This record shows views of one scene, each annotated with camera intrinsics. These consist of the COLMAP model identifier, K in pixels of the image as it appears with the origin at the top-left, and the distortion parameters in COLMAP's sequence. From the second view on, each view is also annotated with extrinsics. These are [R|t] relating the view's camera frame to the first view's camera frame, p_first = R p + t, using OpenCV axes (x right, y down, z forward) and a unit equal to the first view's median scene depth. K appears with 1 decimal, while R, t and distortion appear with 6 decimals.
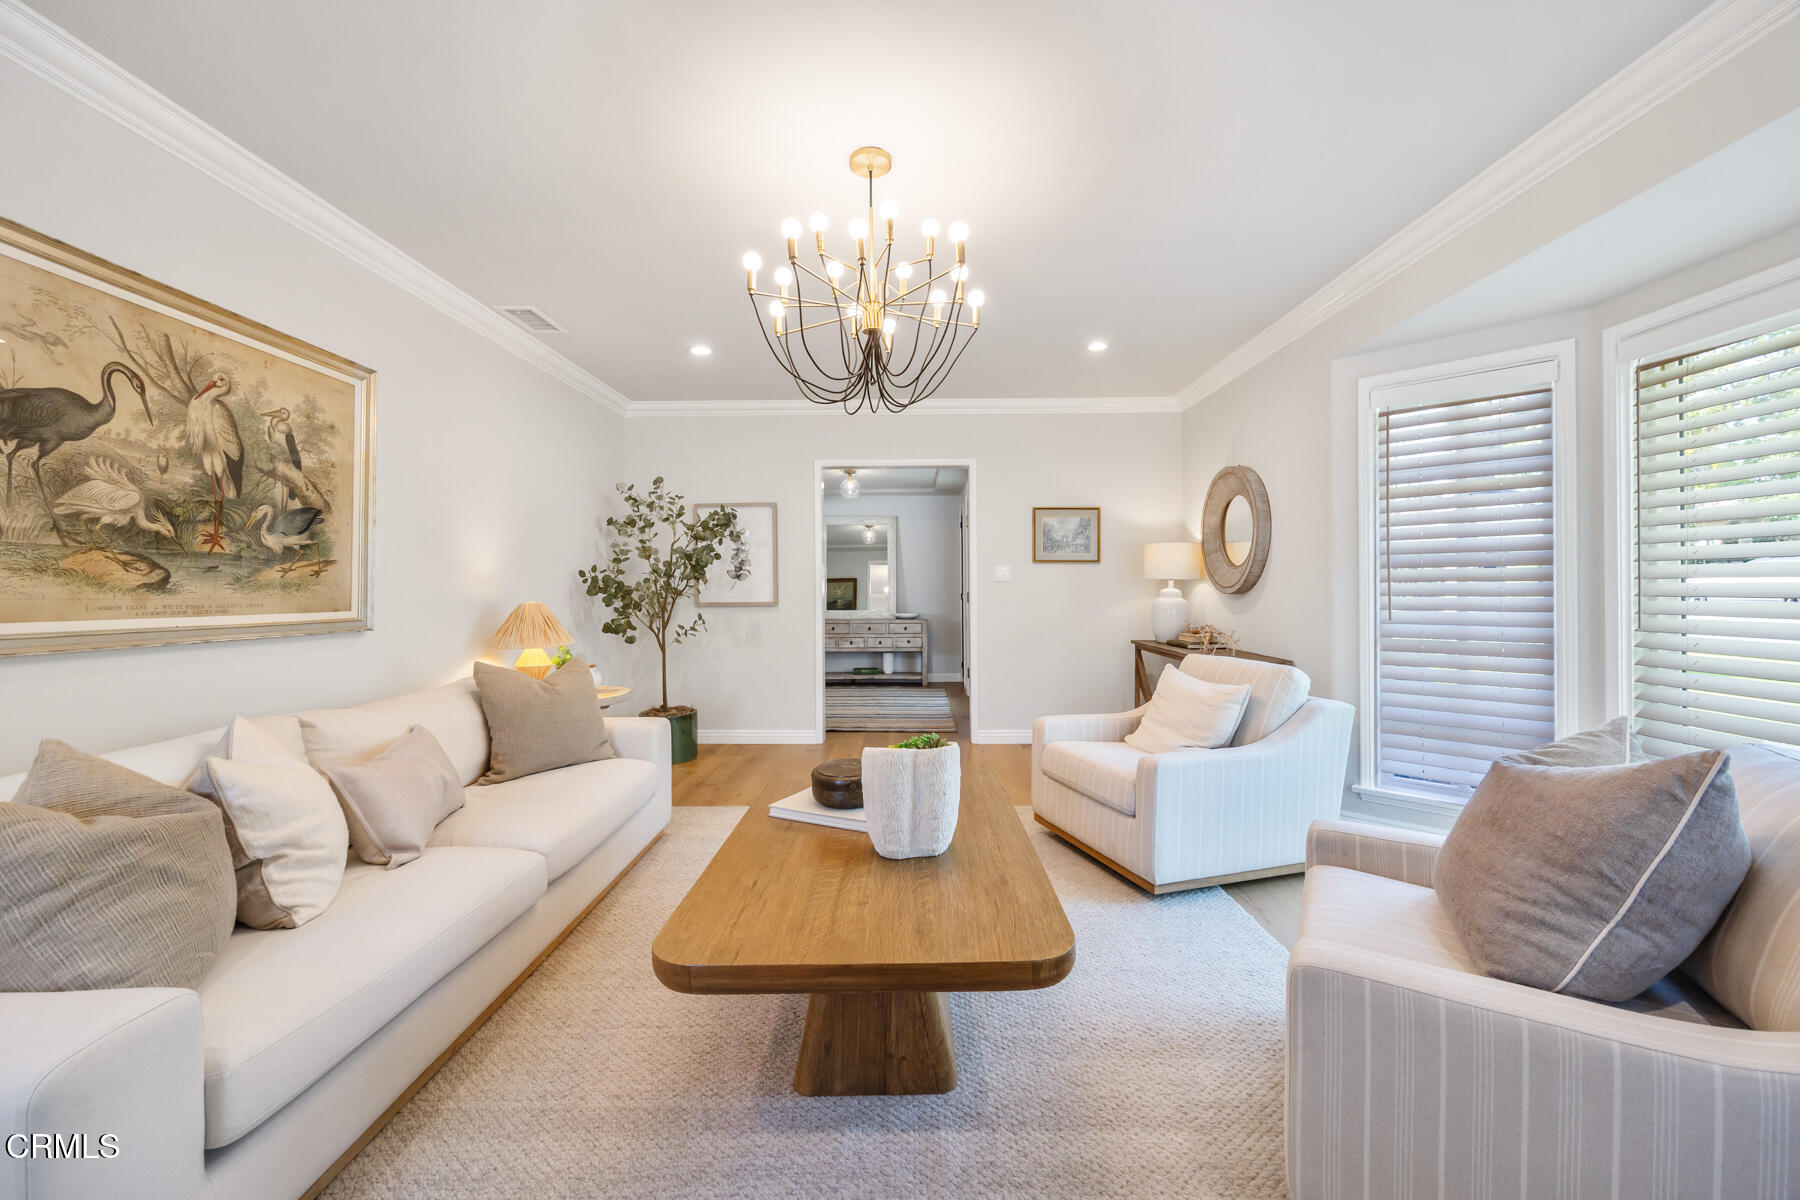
lens RADIAL K [[692.8, 0, 914.2], [0, 692.8, 589.3], [0, 0, 1]] dist [-0.007103, 0.000536]
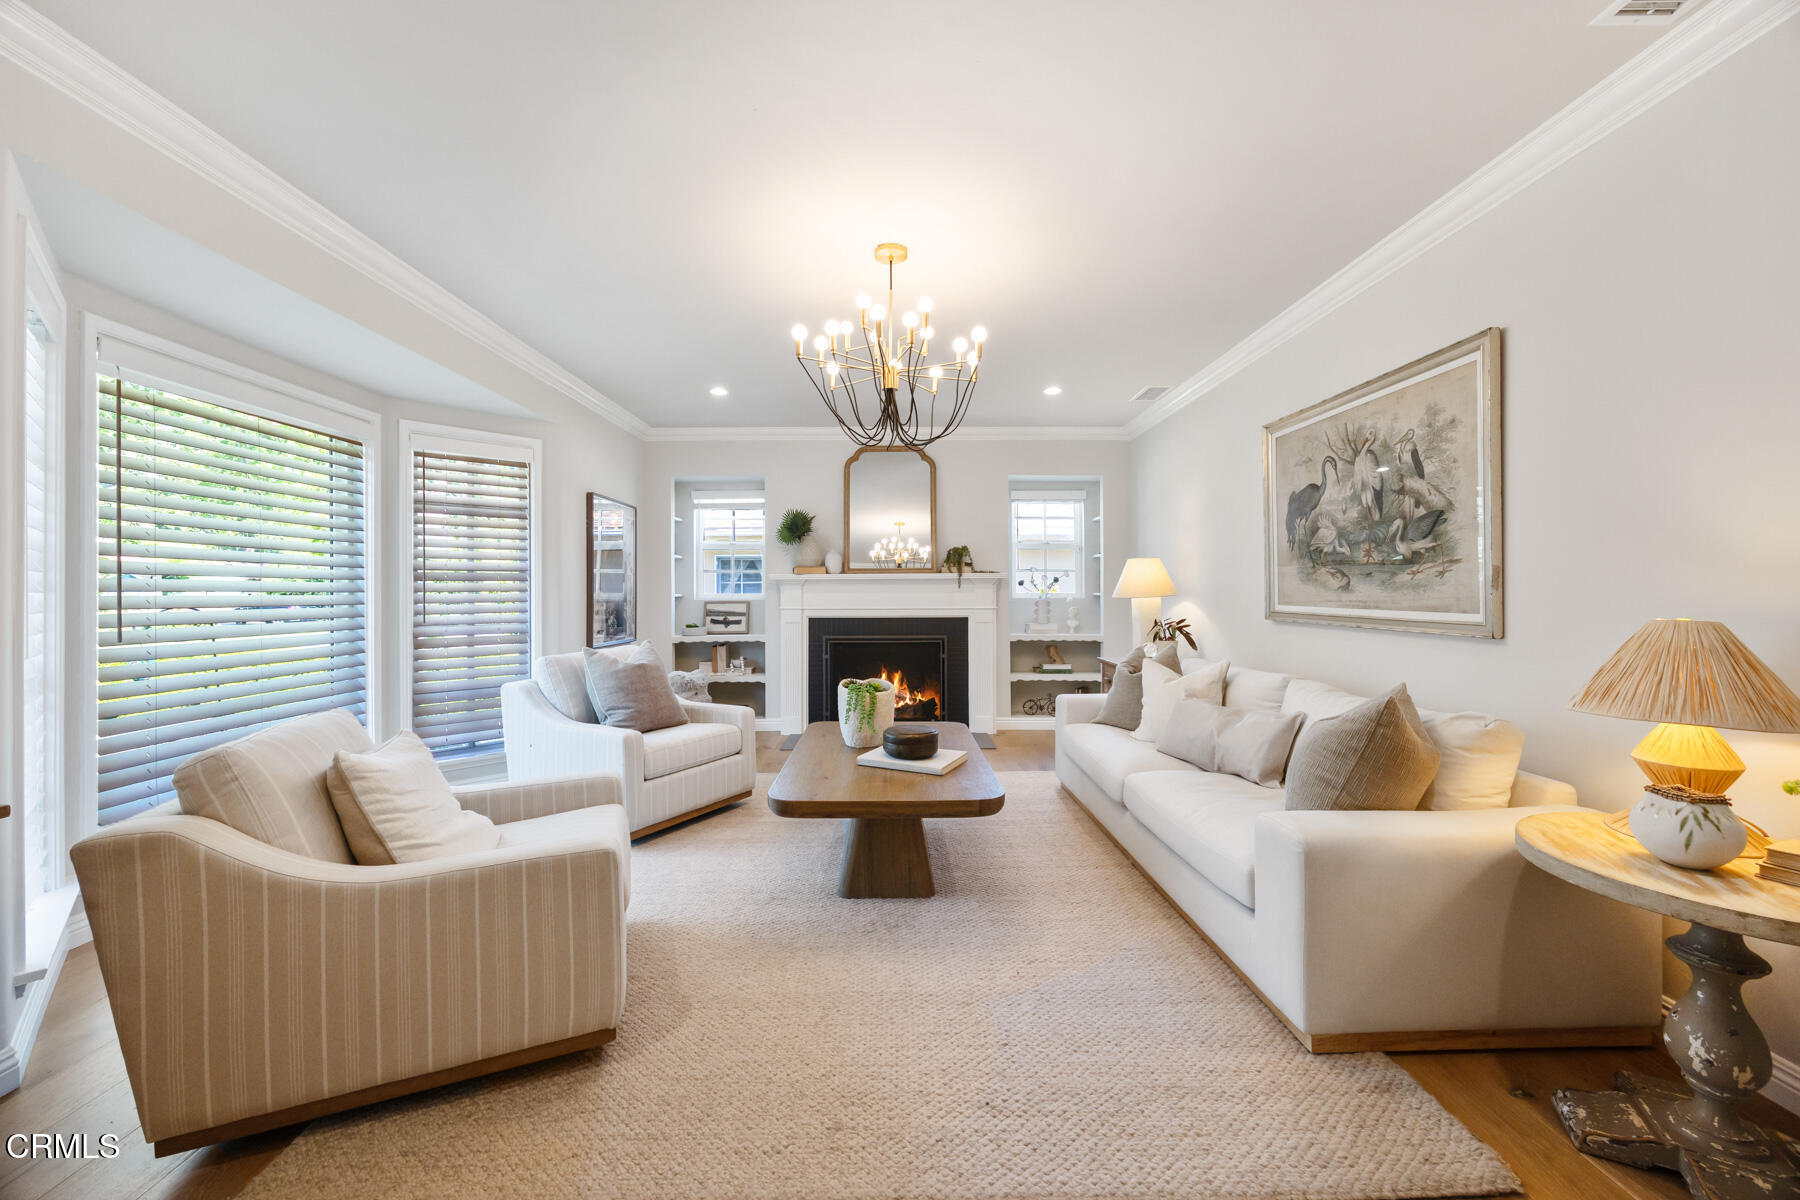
lens RADIAL K [[692.8, 0, 914.2], [0, 692.8, 589.3], [0, 0, 1]] dist [-0.007103, 0.000536]
pose [[-0.999624, 0.002207, -0.027343, -0.074246], [0.002256, 0.999996, -0.001760, -0.000349], [0.027339, -0.001821, -0.999625, 2.236340]]
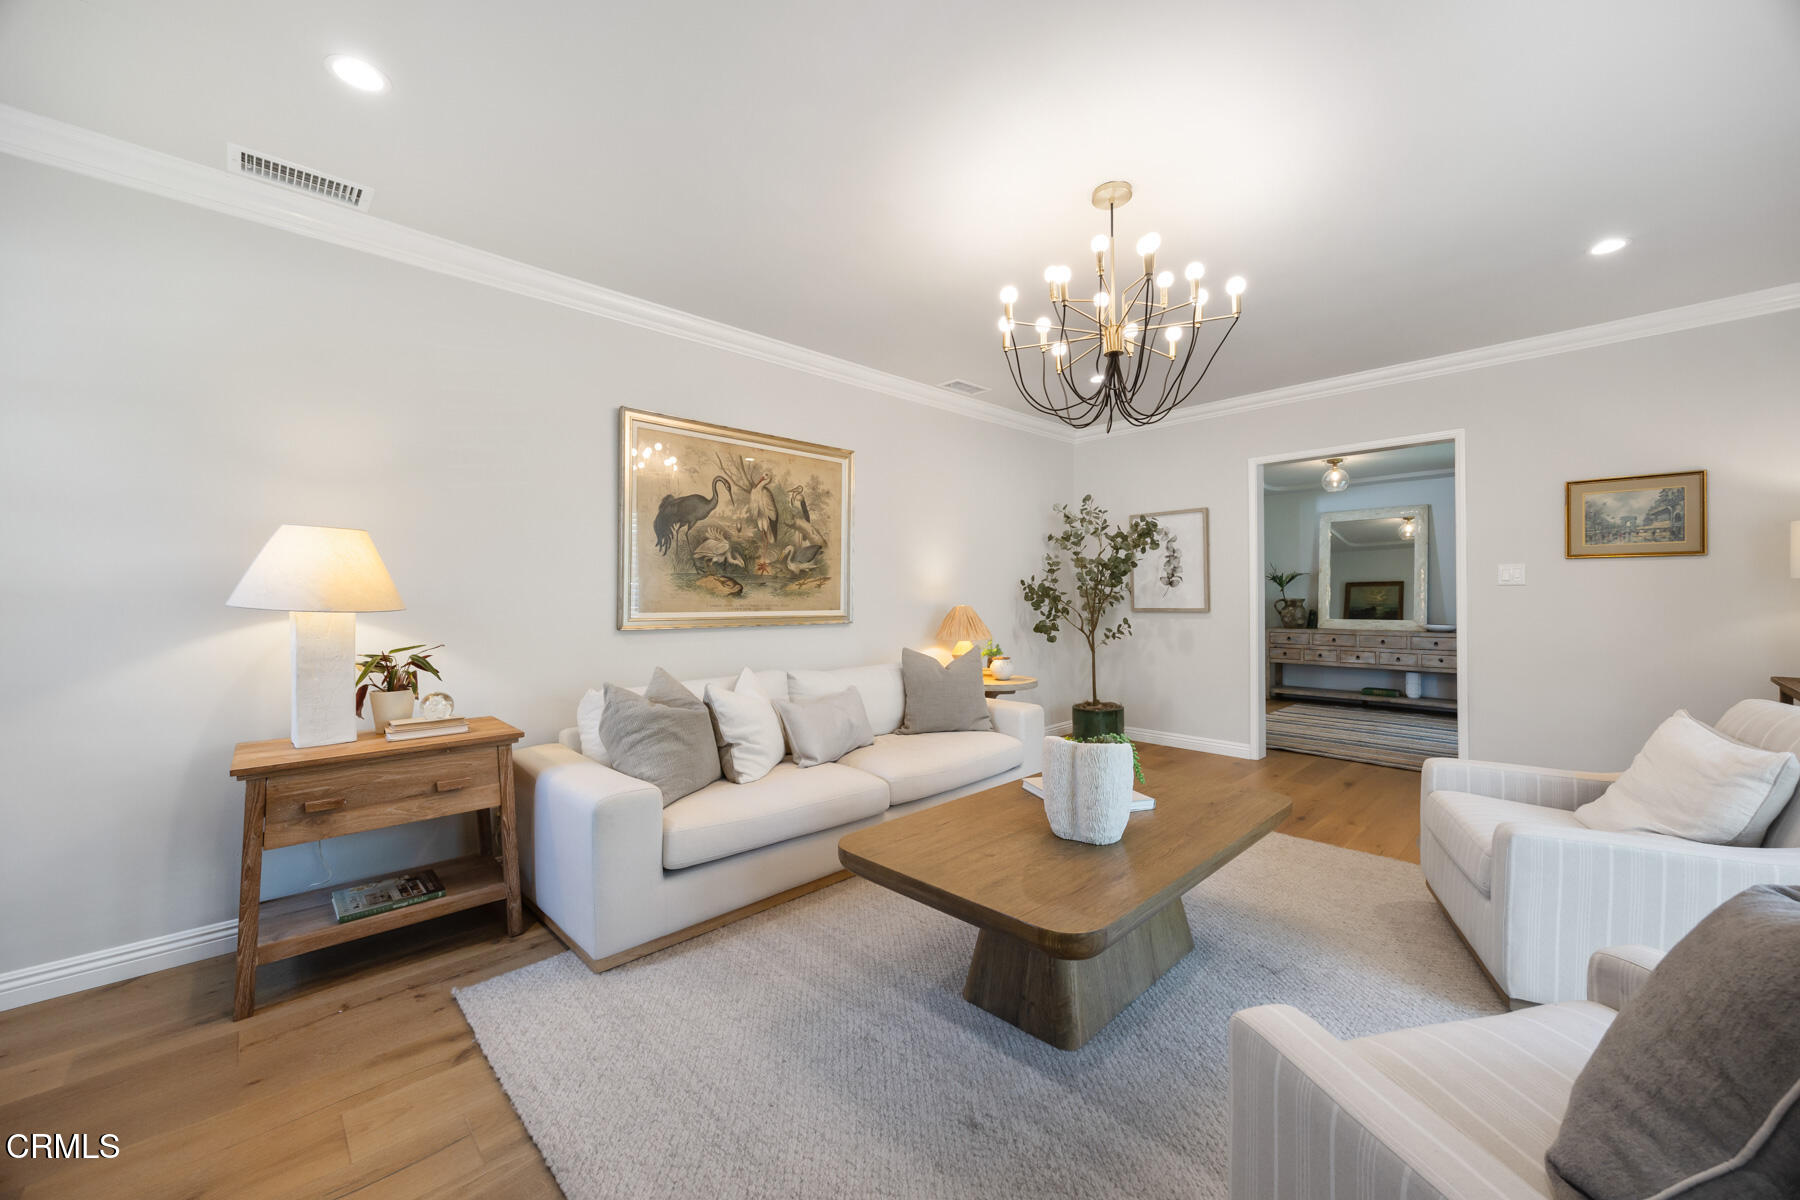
lens RADIAL K [[692.8, 0, 914.2], [0, 692.8, 589.3], [0, 0, 1]] dist [-0.007103, 0.000536]
pose [[0.703905, -0.006320, -0.710266, 0.478051], [0.000560, 0.999965, -0.008343, -0.001547], [0.710294, 0.005475, 0.703884, 0.032438]]
